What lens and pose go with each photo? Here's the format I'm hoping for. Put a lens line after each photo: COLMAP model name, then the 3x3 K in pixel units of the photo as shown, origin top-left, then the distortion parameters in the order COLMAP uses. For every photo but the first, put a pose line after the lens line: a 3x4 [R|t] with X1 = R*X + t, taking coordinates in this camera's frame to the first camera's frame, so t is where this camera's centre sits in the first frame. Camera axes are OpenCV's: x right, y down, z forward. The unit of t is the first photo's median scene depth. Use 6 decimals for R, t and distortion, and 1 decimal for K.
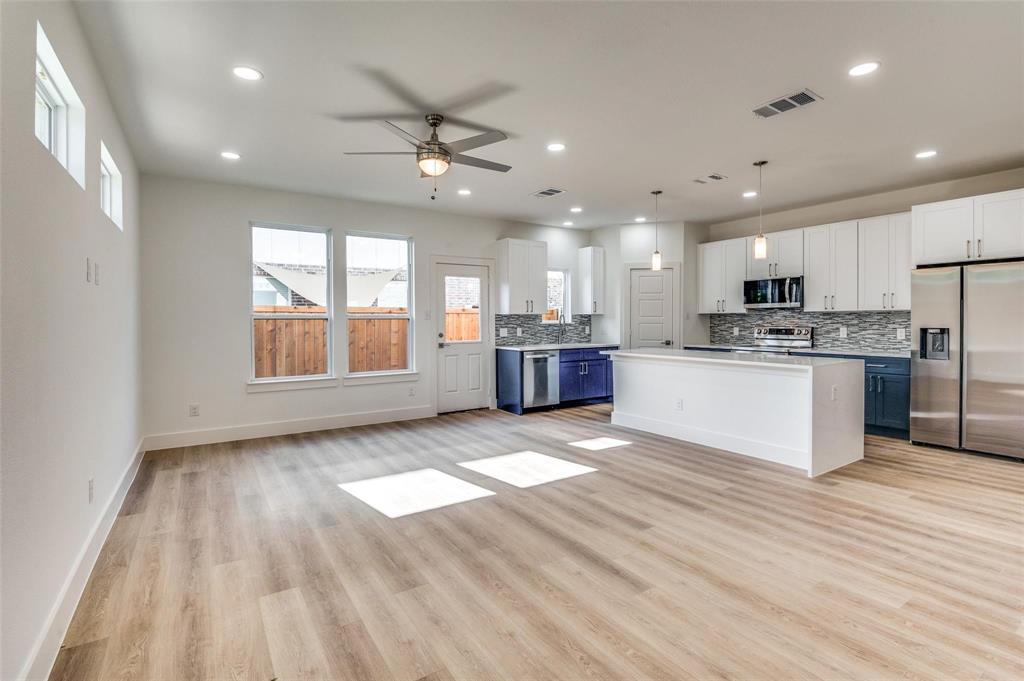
lens RADIAL K [[480.1, 0, 508.7], [0, 480.1, 329.1], [0, 0, 1]] dist [-0.035557, -0.000314]
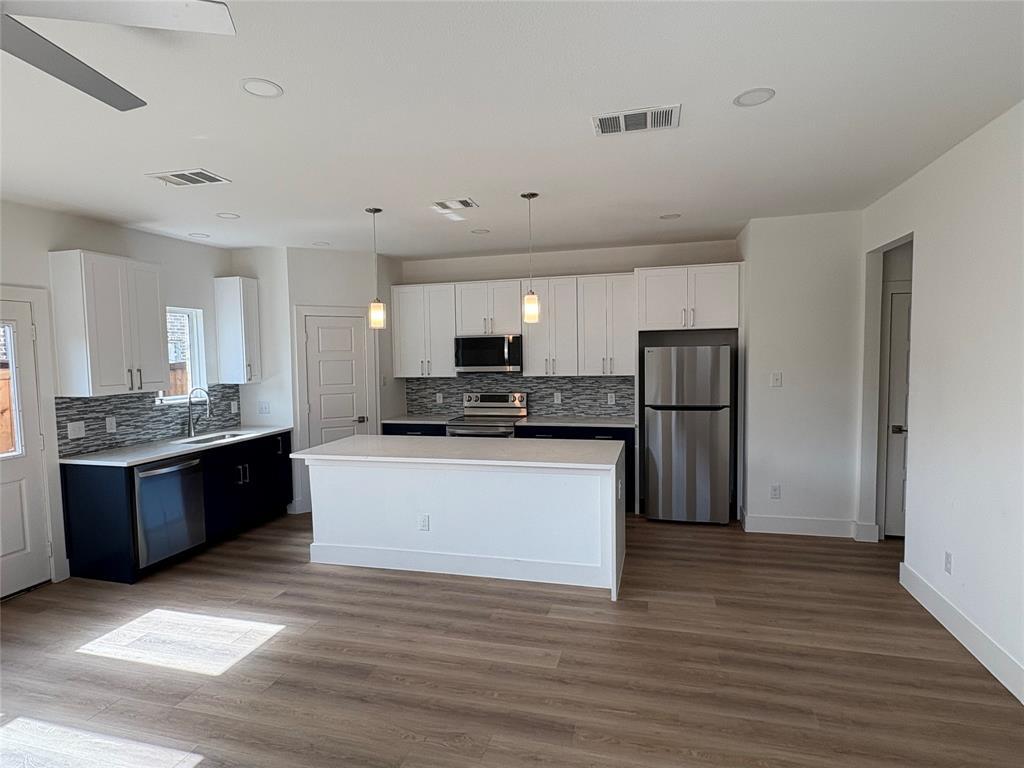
lens RADIAL K [[550.0, 0, 510.9], [0, 550.0, 388.1], [0, 0, 1]] dist [-0.001693, -0.000337]
pose [[0.739888, -0.049297, 0.670921, -0.066963], [0.024066, 0.998613, 0.046836, -0.061889], [-0.672299, -0.018507, 0.740048, 0.265208]]
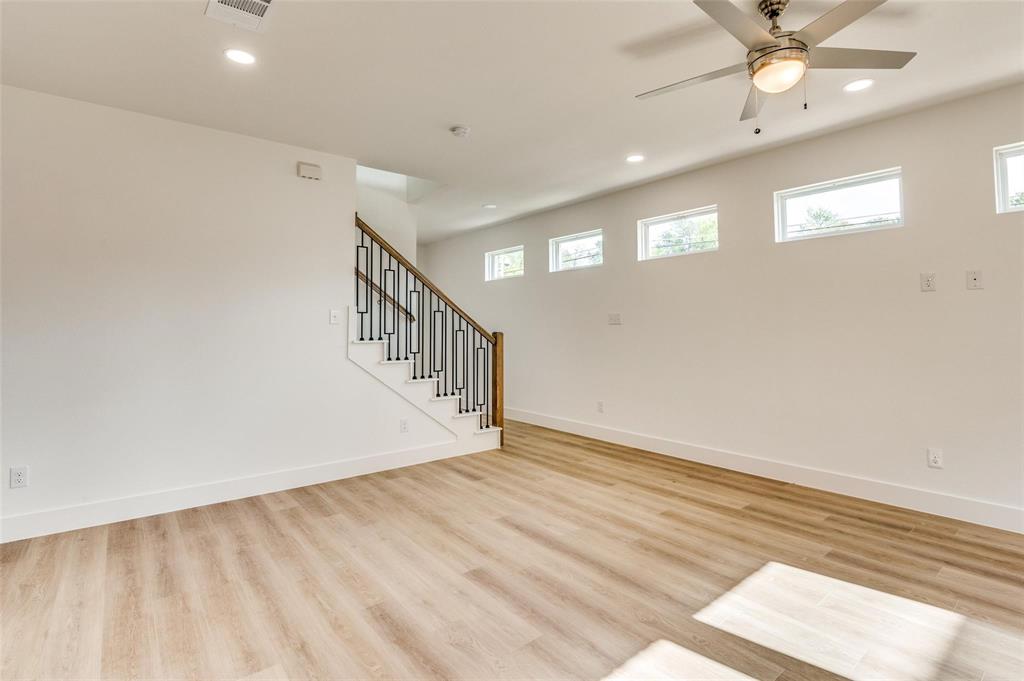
lens RADIAL K [[480.1, 0, 508.7], [0, 480.1, 329.1], [0, 0, 1]] dist [-0.035557, -0.000314]
pose [[-0.994507, 0.011594, -0.104022, 0.145745], [0.009562, 0.999754, 0.020018, -0.013340], [0.104229, 0.018914, -0.994373, 0.867463]]
